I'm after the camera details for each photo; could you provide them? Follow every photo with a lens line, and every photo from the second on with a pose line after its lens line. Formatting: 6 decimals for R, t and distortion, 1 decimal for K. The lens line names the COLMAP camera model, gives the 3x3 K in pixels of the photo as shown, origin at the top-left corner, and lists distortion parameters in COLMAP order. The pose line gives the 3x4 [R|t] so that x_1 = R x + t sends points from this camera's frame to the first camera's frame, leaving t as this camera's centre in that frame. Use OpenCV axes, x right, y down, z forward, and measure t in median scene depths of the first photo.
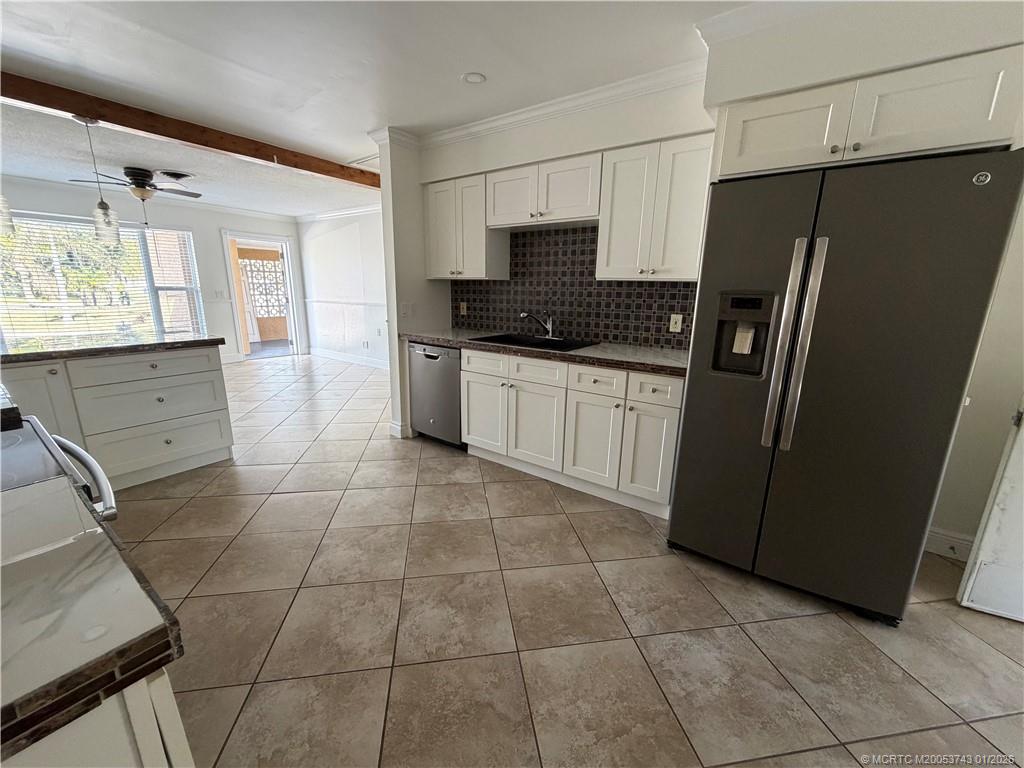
lens RADIAL K [[408.9, 0, 509.1], [0, 408.9, 385.9], [0, 0, 1]] dist [0.000179, -0.000179]
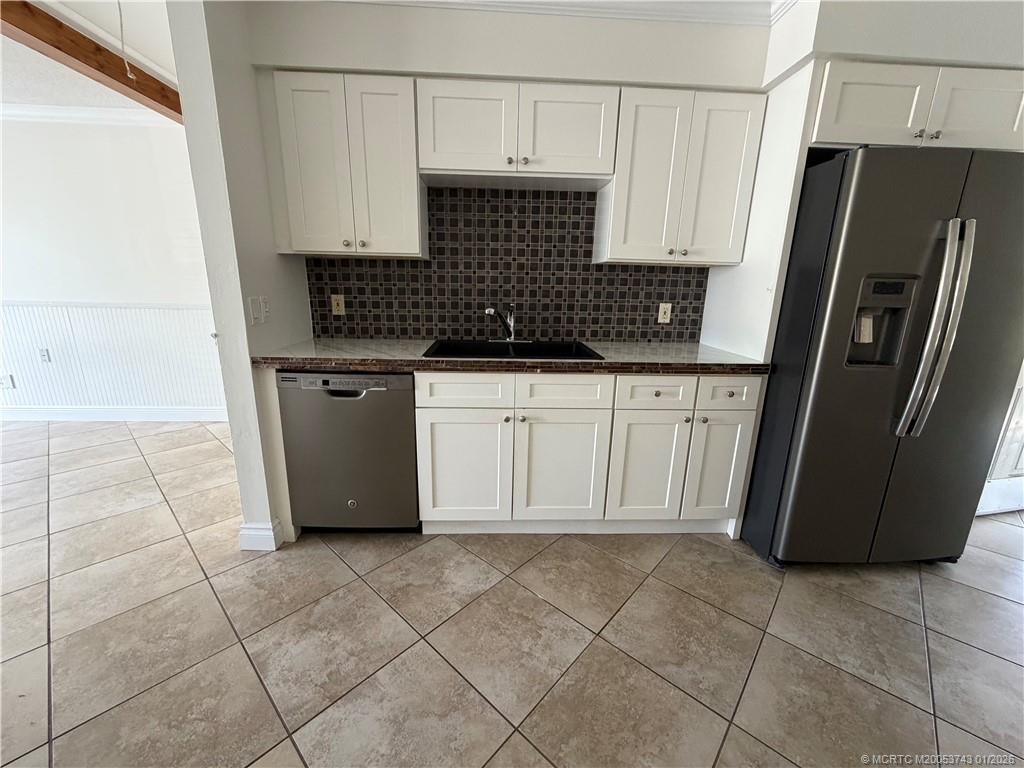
lens RADIAL K [[408.9, 0, 509.1], [0, 408.9, 385.9], [0, 0, 1]] dist [0.000179, -0.000179]
pose [[0.780755, -0.153417, 0.605710, -0.381779], [0.139455, 0.987721, 0.070418, -0.096712], [-0.609076, 0.029490, 0.792563, 0.457472]]
